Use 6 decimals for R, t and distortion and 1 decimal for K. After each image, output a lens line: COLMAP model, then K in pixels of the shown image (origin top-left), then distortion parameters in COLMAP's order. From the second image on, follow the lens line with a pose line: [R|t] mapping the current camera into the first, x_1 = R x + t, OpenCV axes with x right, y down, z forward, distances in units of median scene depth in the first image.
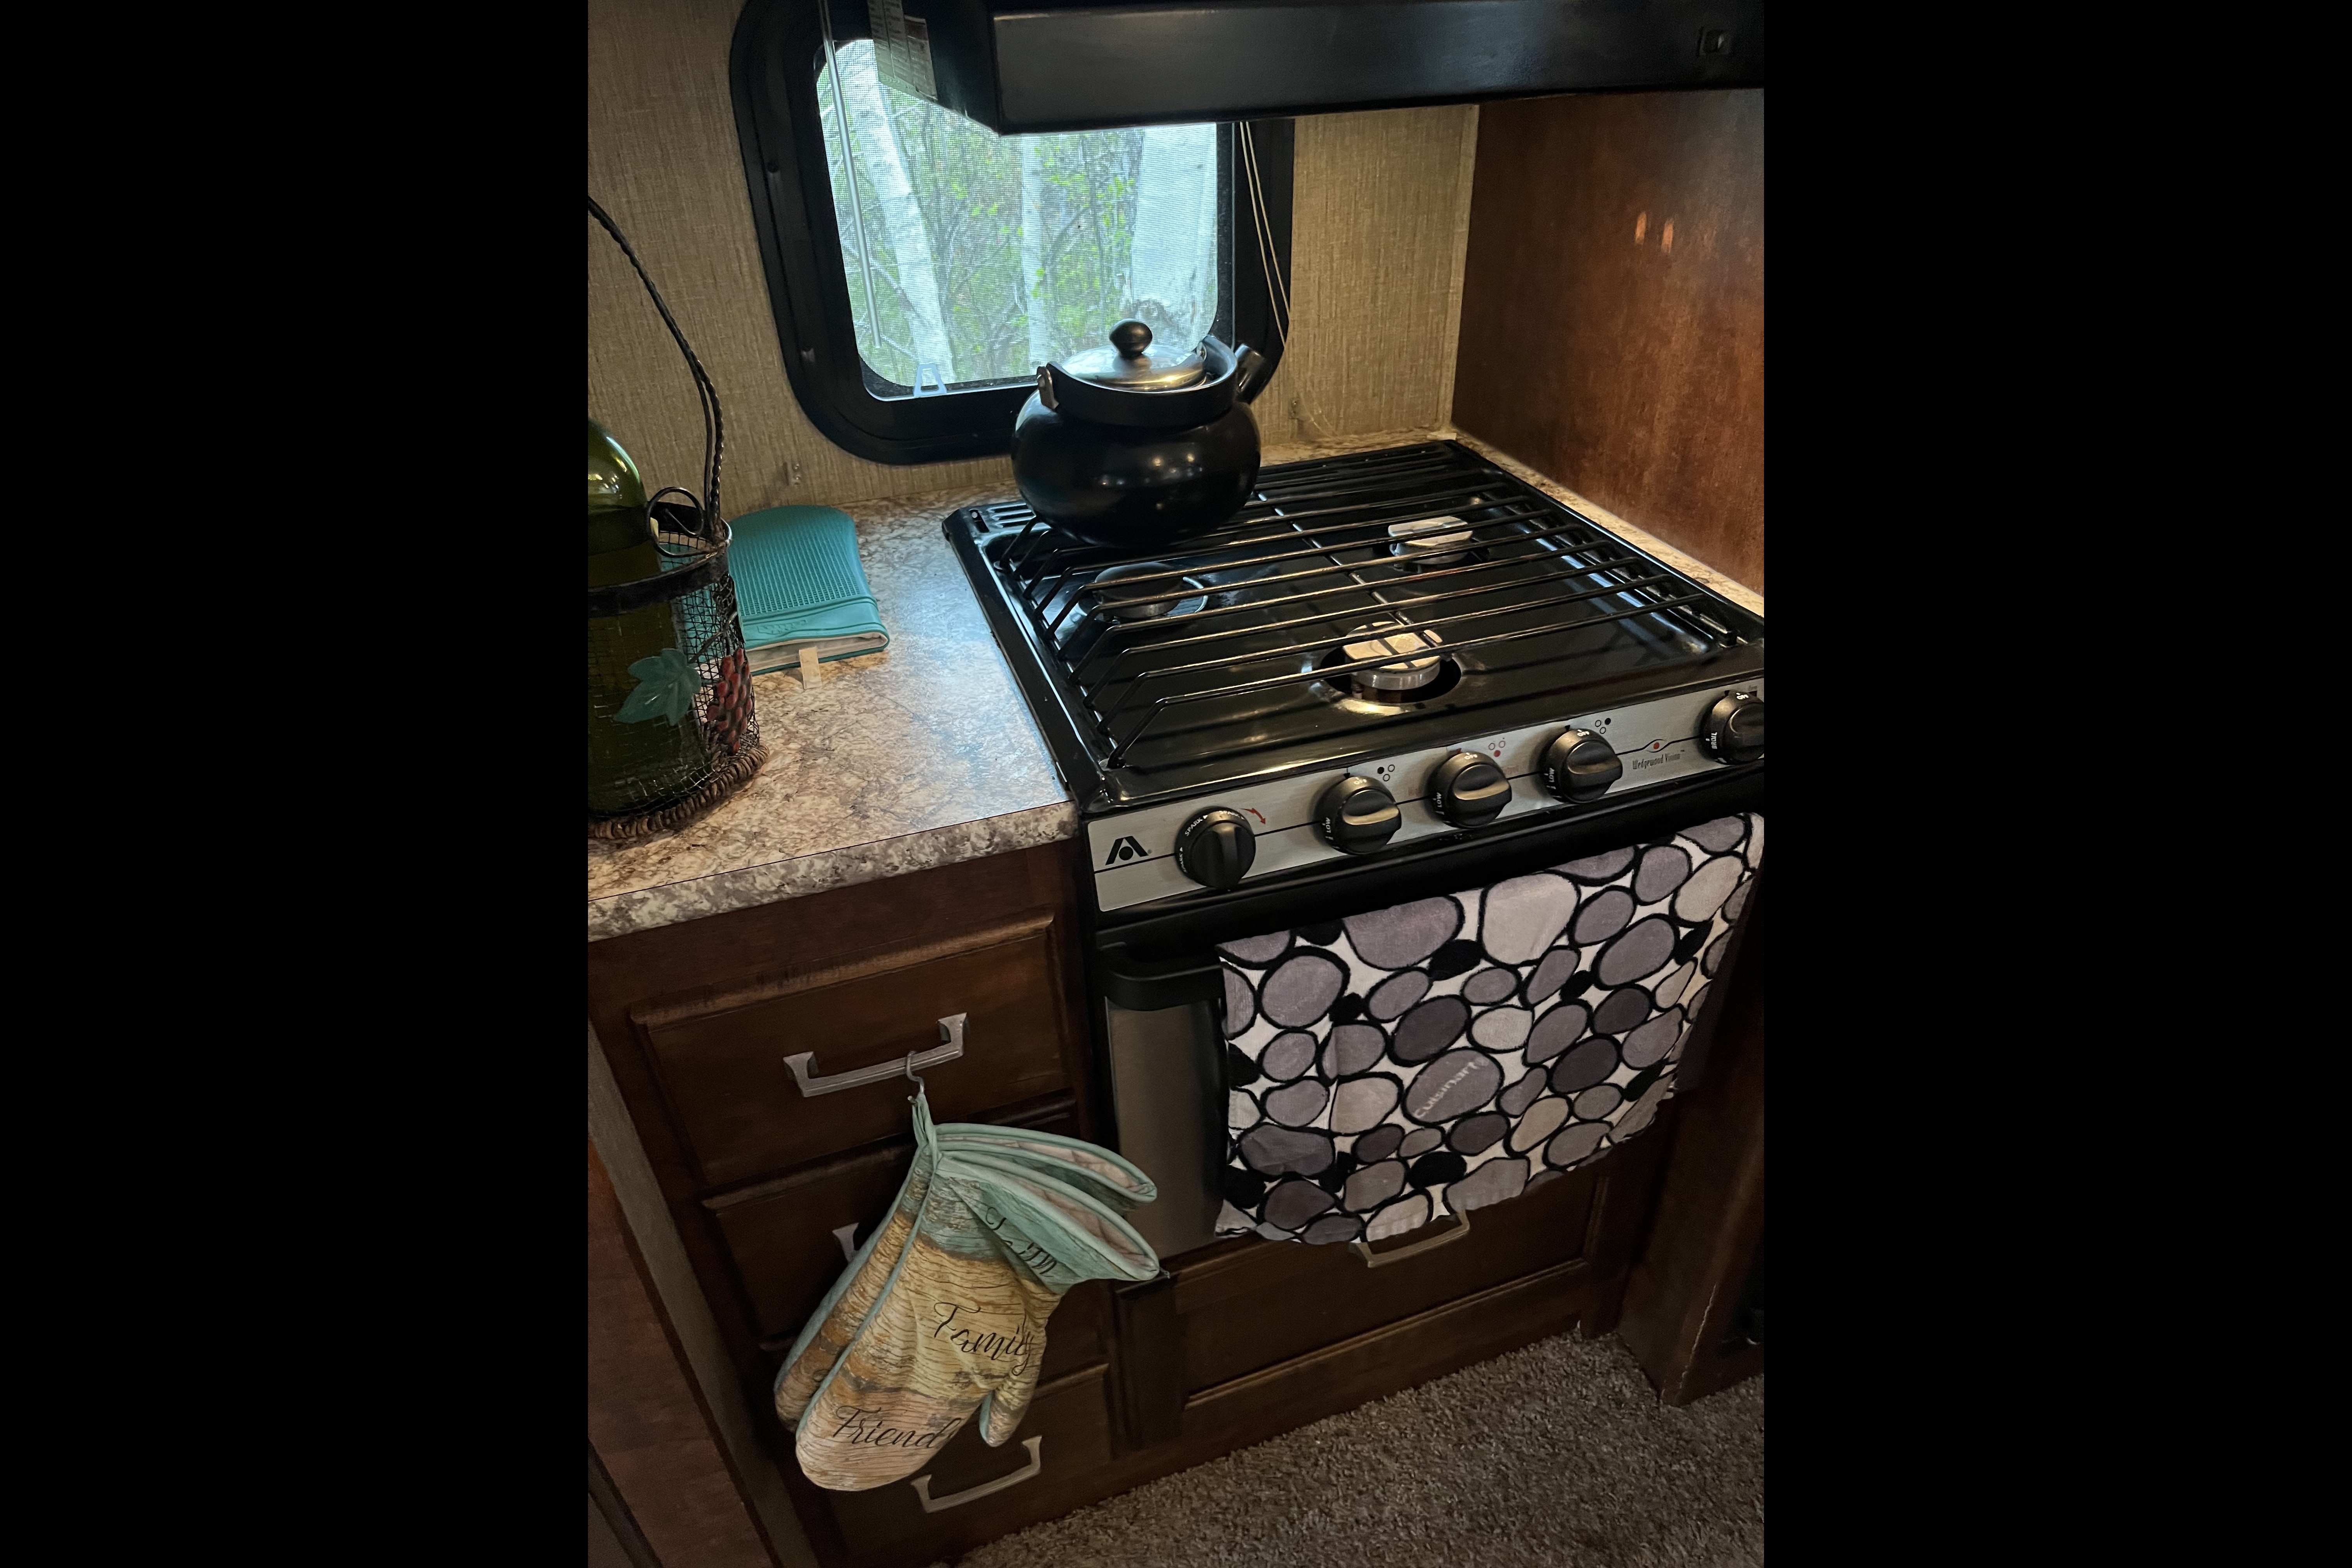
lens RADIAL K [[1198.8, 0, 1173.8], [0, 1198.8, 807.9], [0, 0, 1]] dist [0.077864, -0.114168]
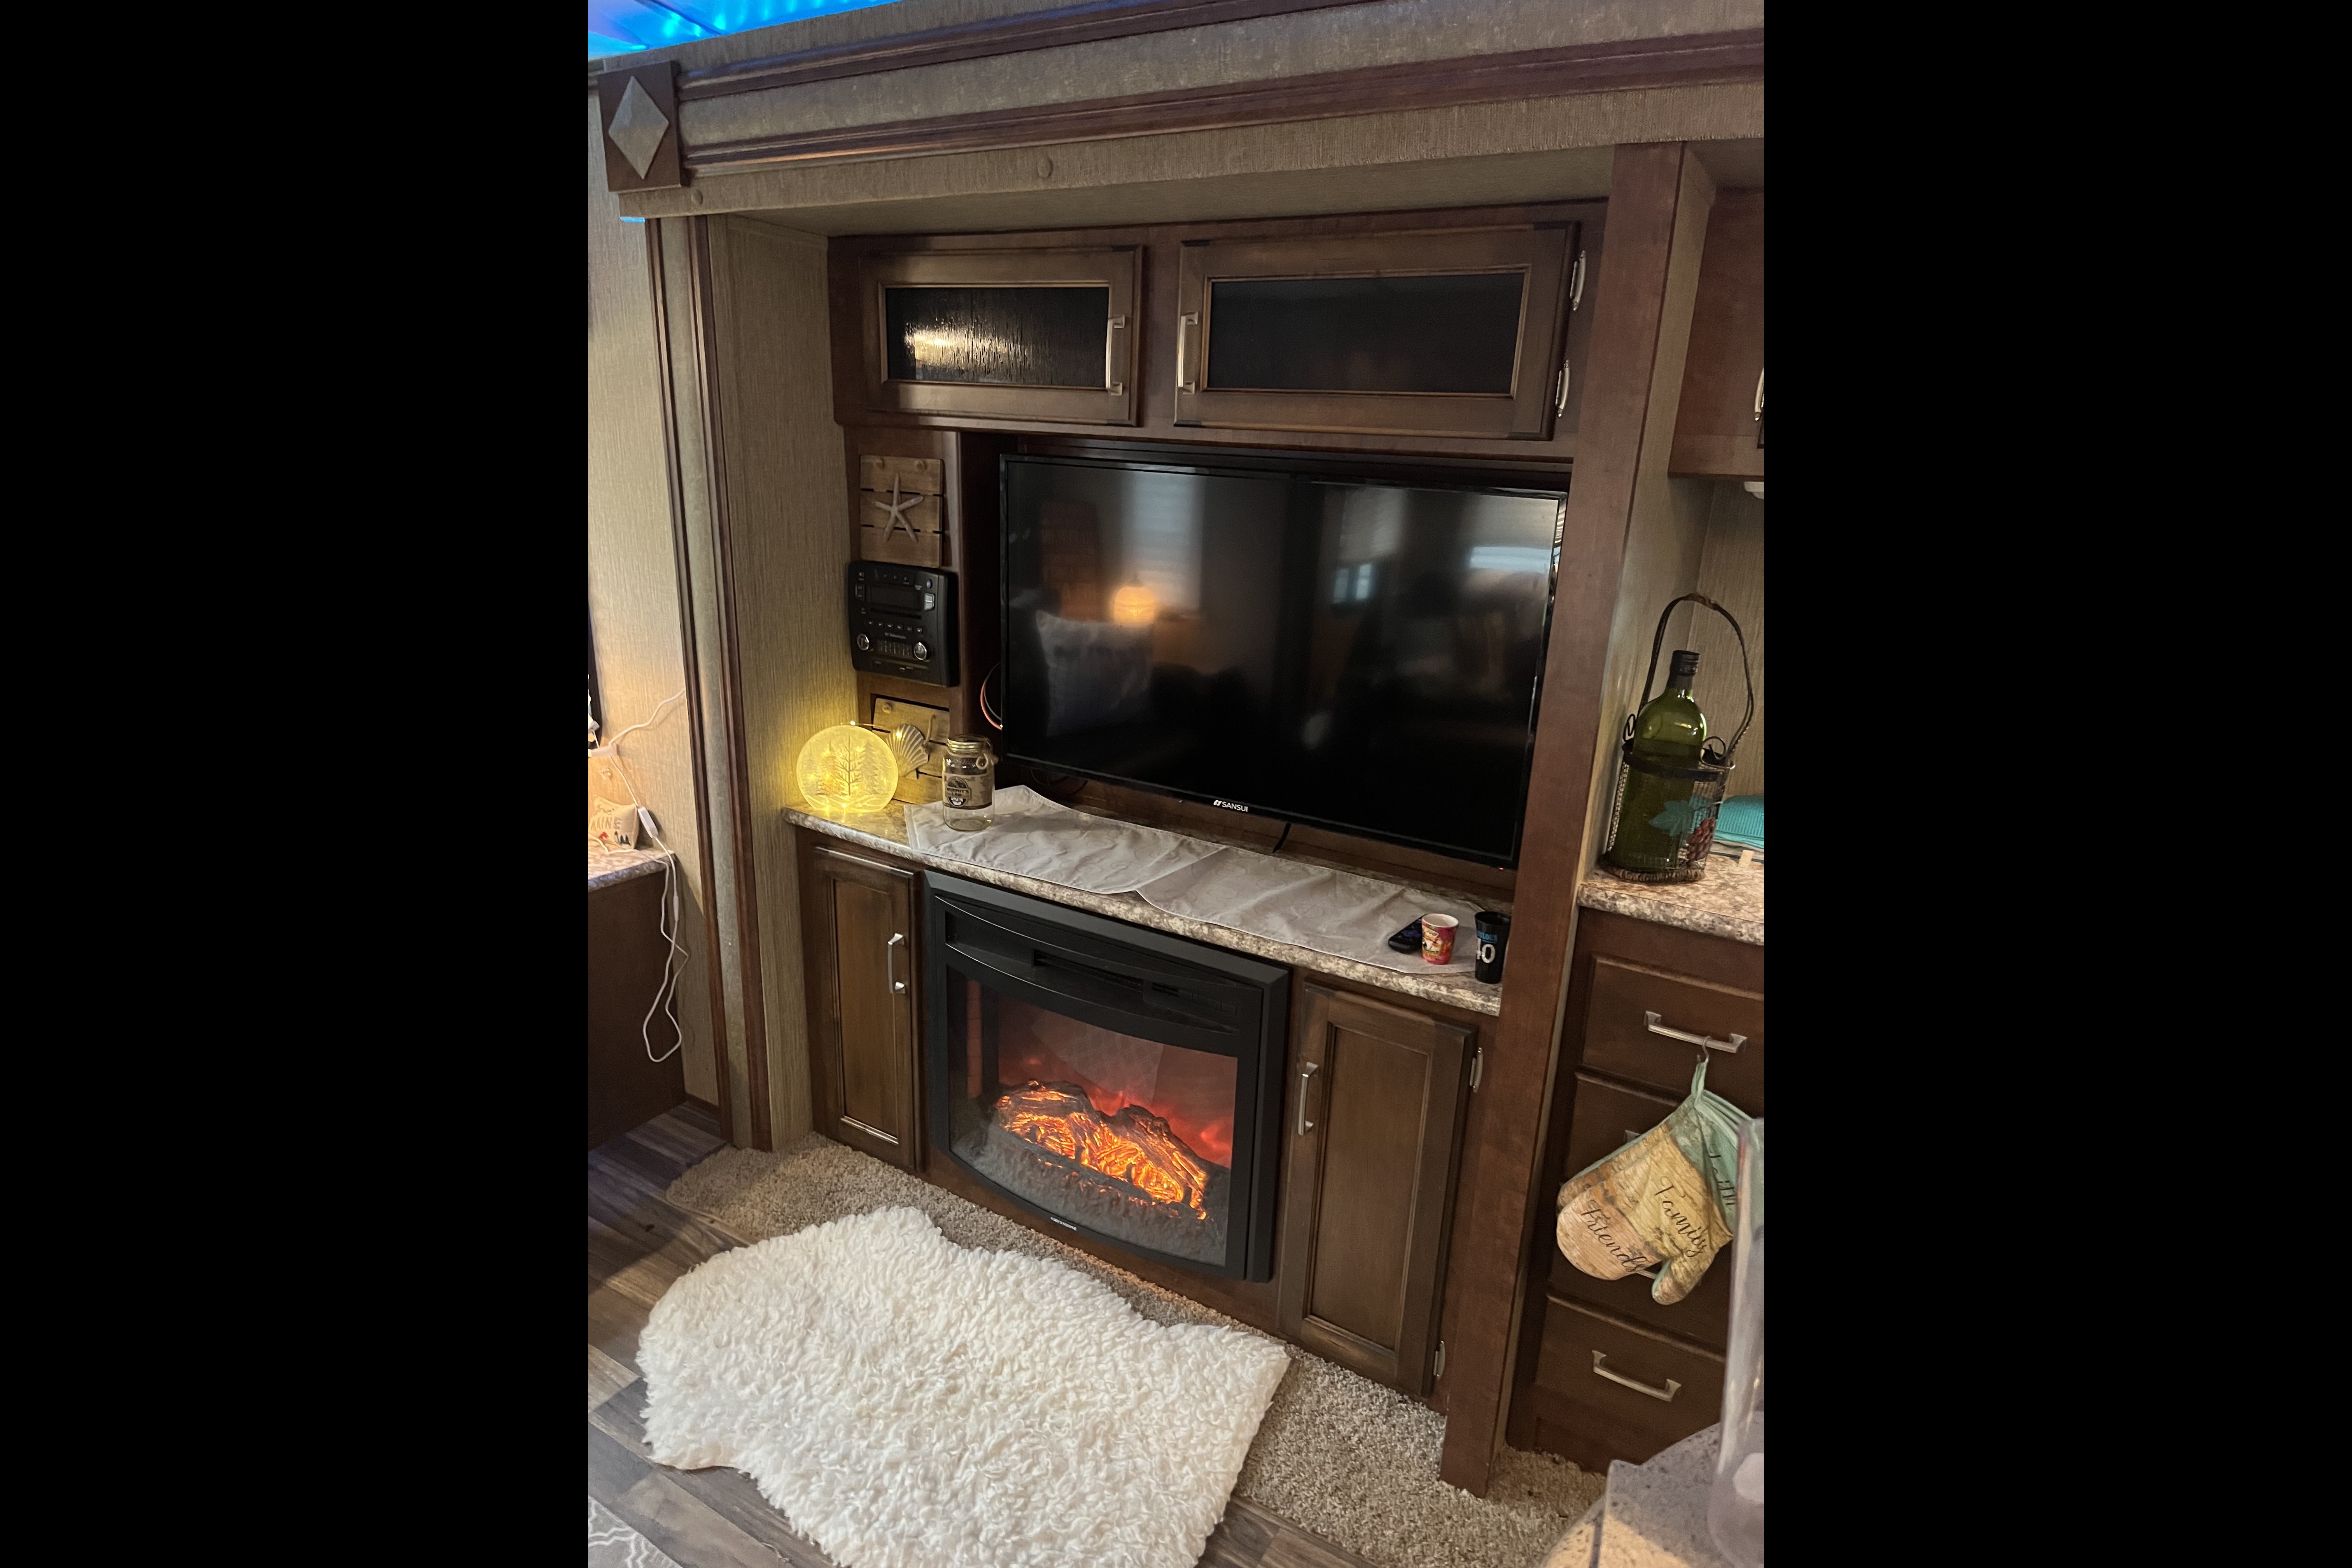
lens RADIAL K [[1198.8, 0, 1173.8], [0, 1198.8, 807.9], [0, 0, 1]] dist [0.077864, -0.114168]
pose [[0.649485, 0.286176, -0.704466, 0.457562], [-0.467912, 0.880703, -0.073623, 0.400350], [0.599356, 0.377446, 0.705908, -0.952420]]
